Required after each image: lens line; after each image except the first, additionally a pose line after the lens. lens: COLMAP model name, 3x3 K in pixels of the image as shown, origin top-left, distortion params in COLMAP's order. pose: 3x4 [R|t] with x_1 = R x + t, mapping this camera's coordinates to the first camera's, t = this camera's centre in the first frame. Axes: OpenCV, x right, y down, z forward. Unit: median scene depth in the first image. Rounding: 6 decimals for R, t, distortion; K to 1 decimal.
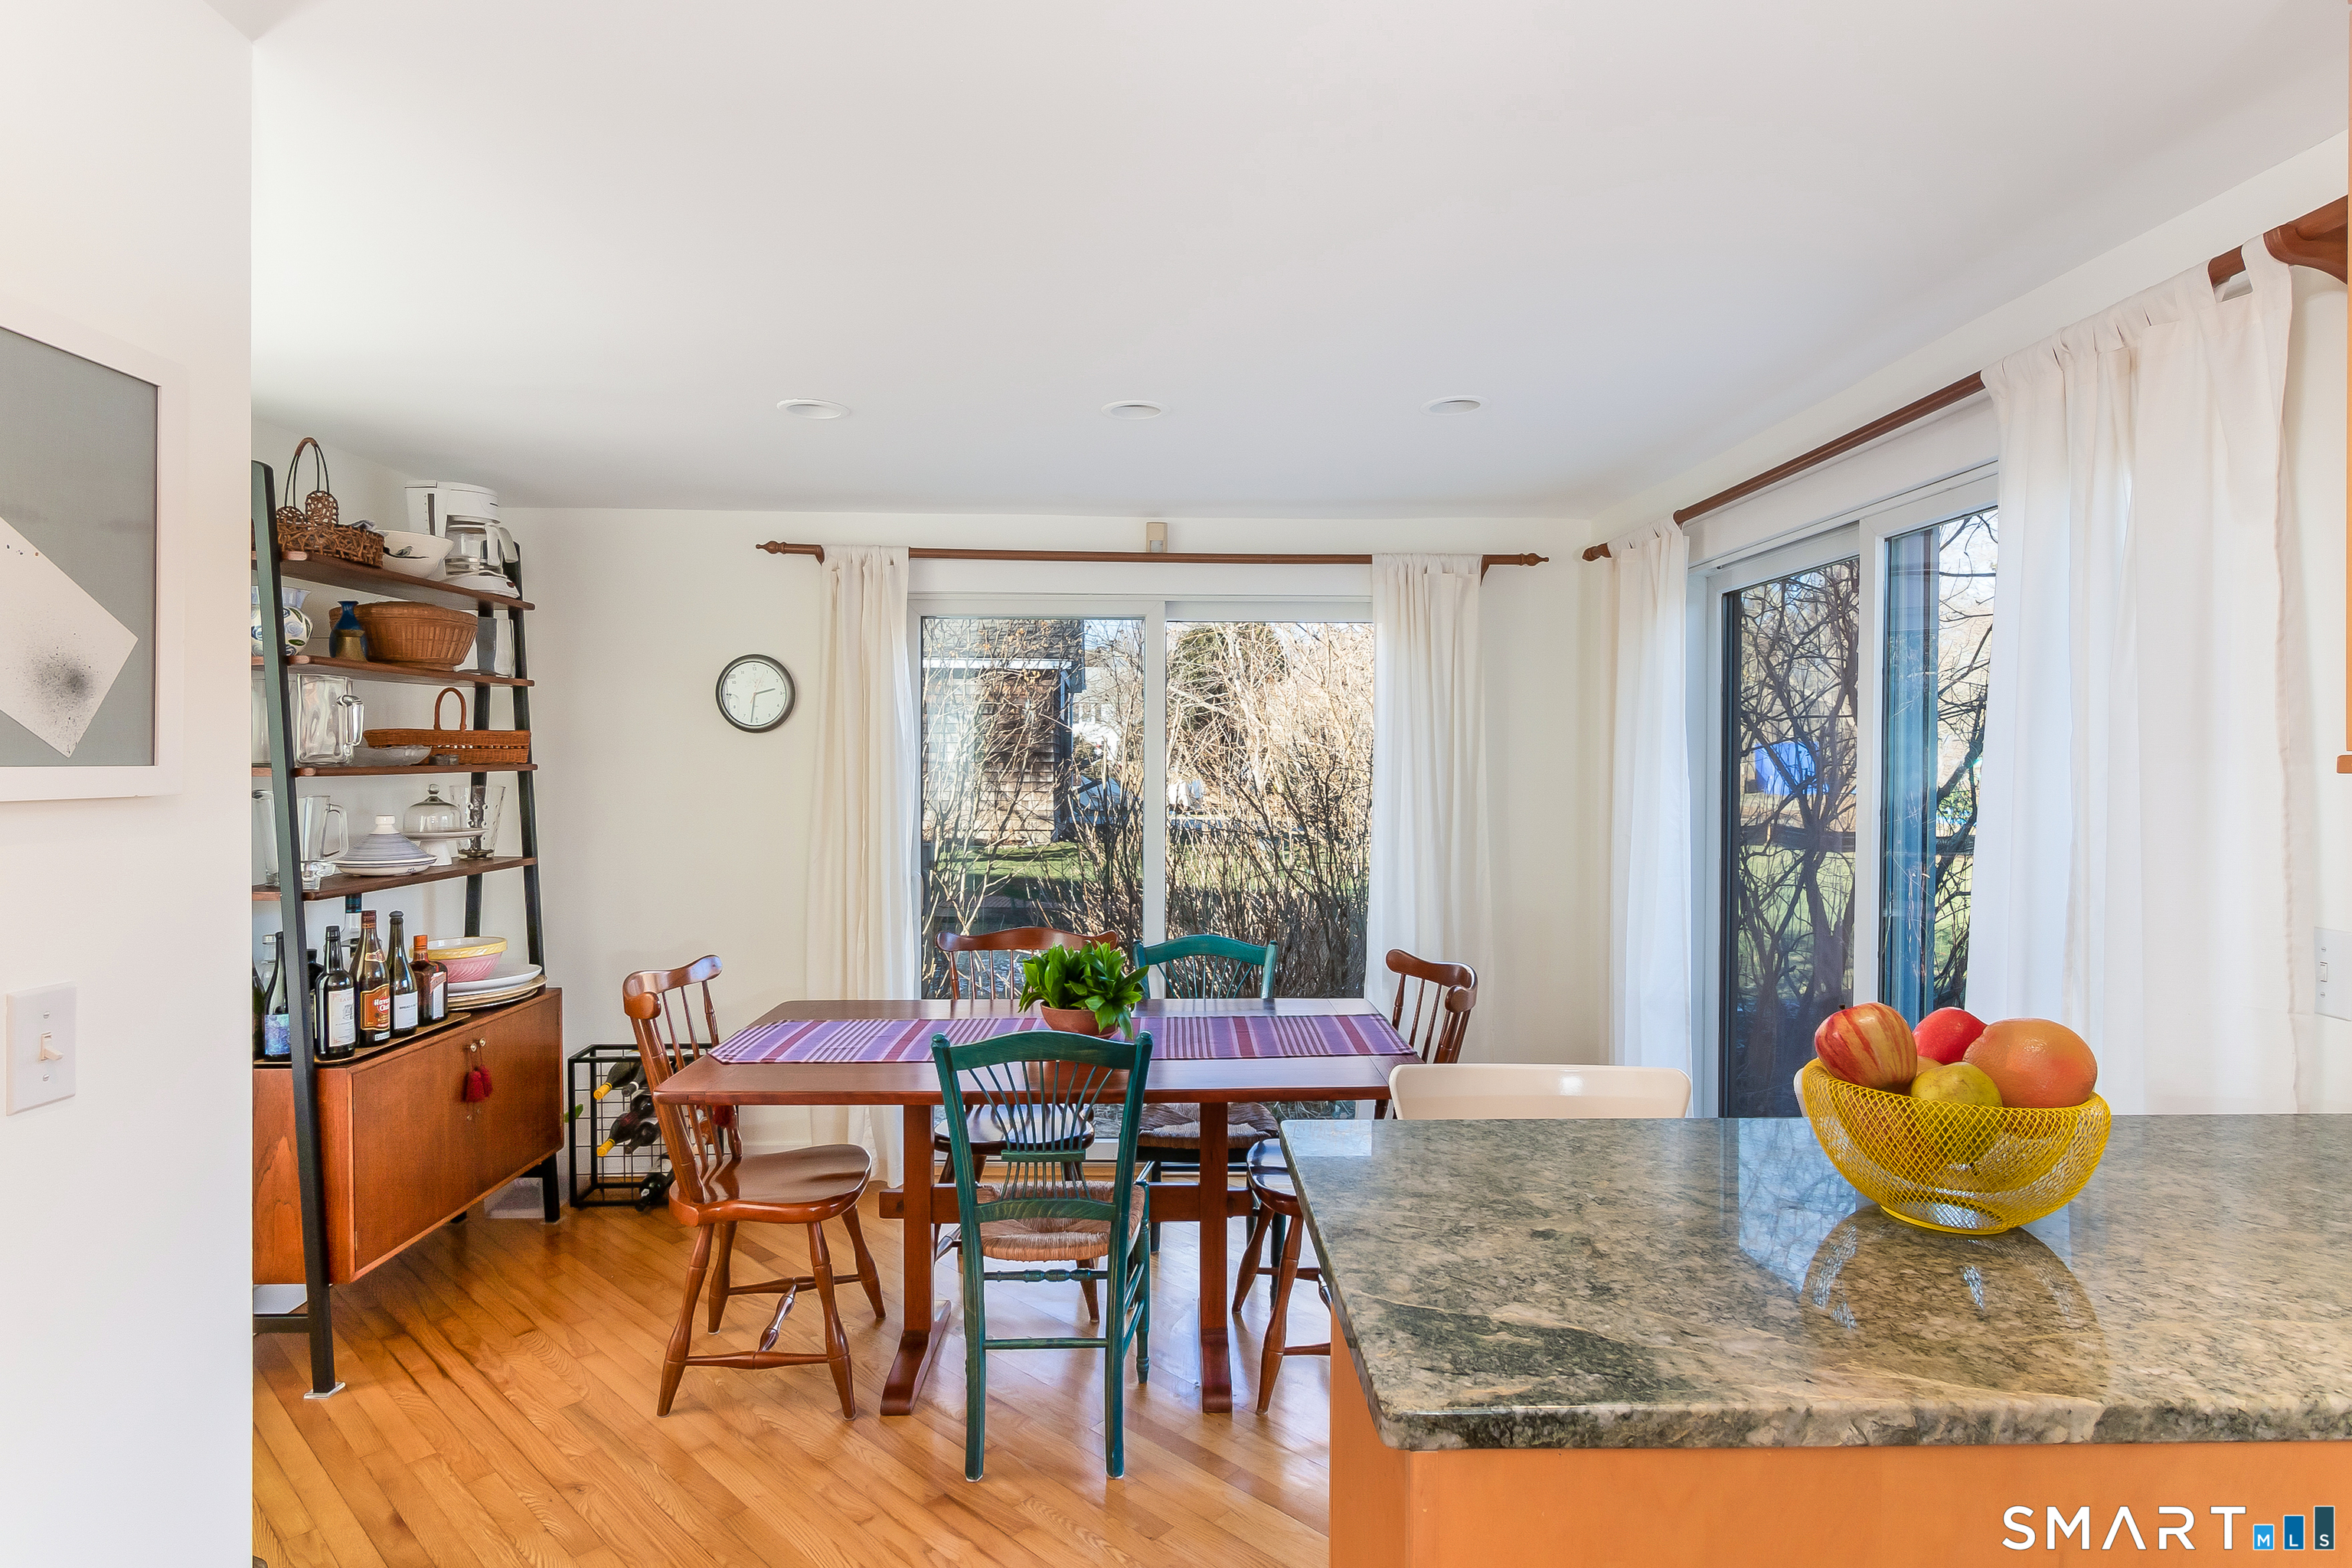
lens RADIAL K [[1186.2, 0, 1189.1], [0, 1186.2, 784.1], [0, 0, 1]] dist [-0.000899, -0.000074]
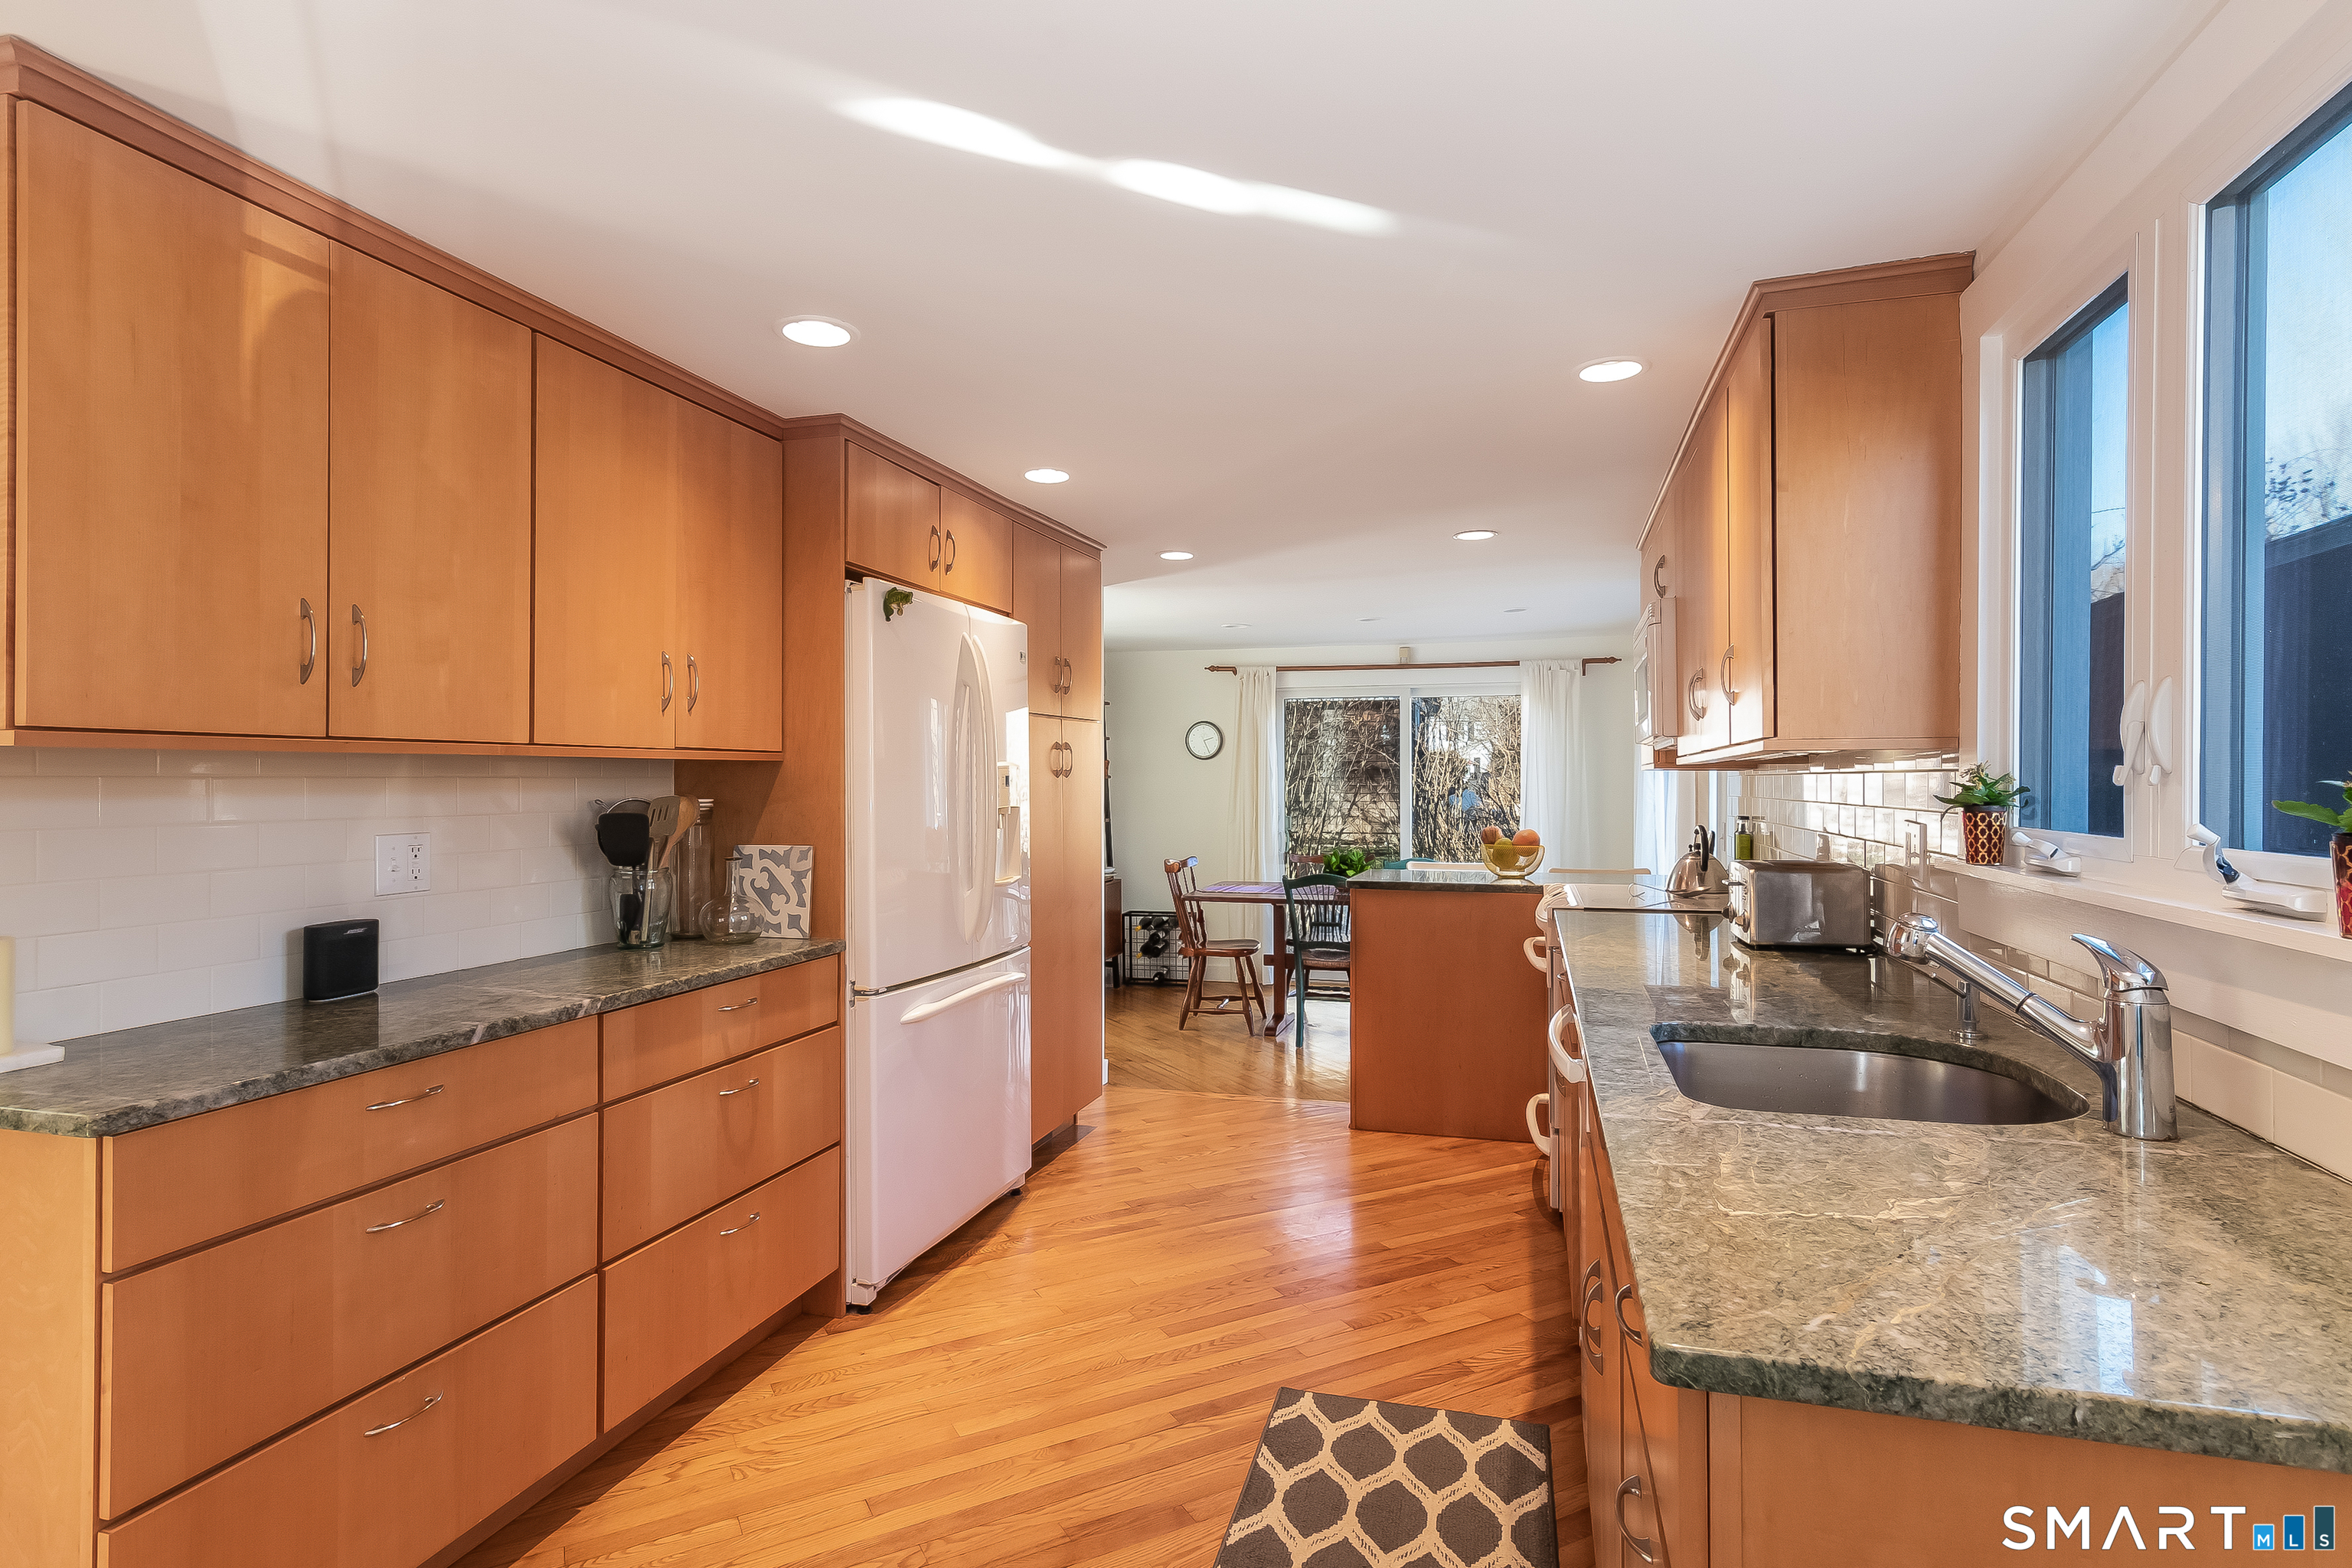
lens RADIAL K [[1186.2, 0, 1178.8], [0, 1186.2, 786.5], [0, 0, 1]] dist [-0.000899, -0.000074]
pose [[0.946896, -0.002803, -0.321527, 0.267841], [0.001392, 0.999988, -0.004617, 0.012214], [0.321536, 0.003924, 0.946889, -1.019818]]
